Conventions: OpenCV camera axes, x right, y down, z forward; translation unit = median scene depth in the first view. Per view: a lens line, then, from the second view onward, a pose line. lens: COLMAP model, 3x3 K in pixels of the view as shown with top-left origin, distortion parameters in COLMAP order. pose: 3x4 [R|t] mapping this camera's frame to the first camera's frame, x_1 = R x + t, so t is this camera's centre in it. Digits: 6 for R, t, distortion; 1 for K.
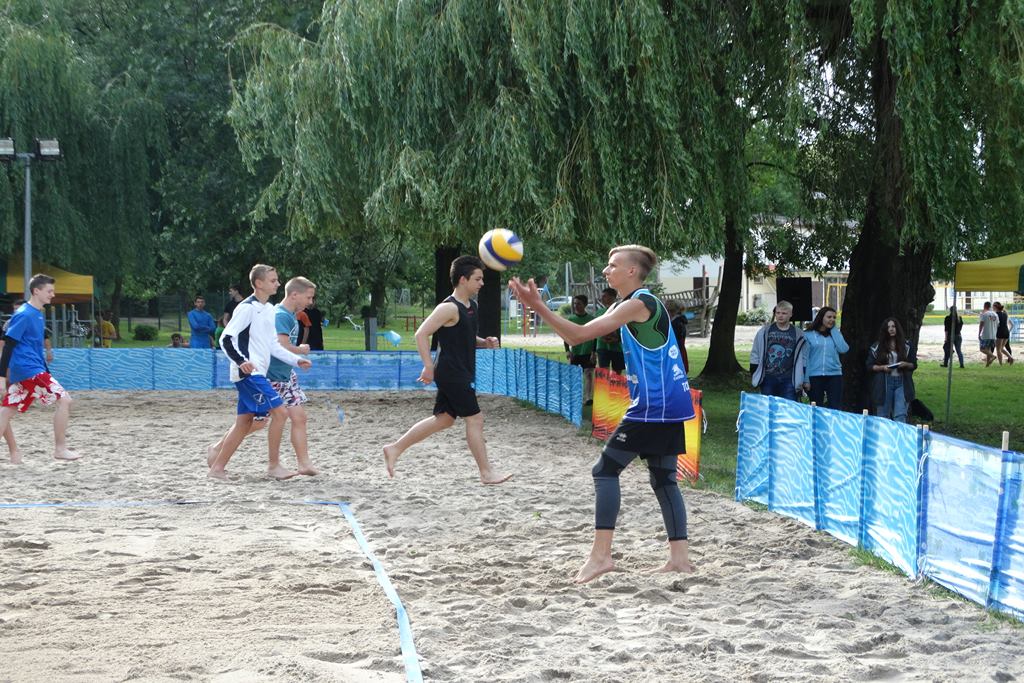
lens RADIAL K [[2010.1, 0, 511.7], [0, 2010.1, 341.8], [0, 0, 1]] dist [0.014440, 0.000000]
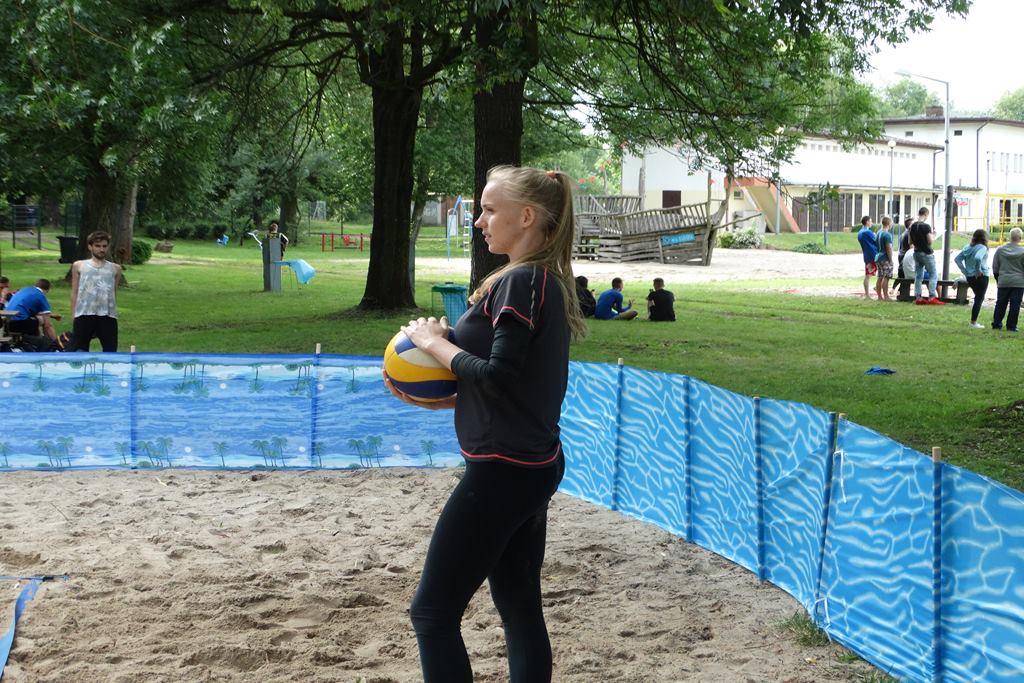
lens RADIAL K [[1970.9, 0, 512.4], [0, 1970.9, 341.3], [0, 0, 1]] dist [0.083800, 0.000000]
pose [[0.998949, 0.008544, 0.045036, -0.010127], [-0.010456, 0.999047, 0.042382, -0.003439], [-0.044631, -0.042808, 0.998086, 0.180177]]
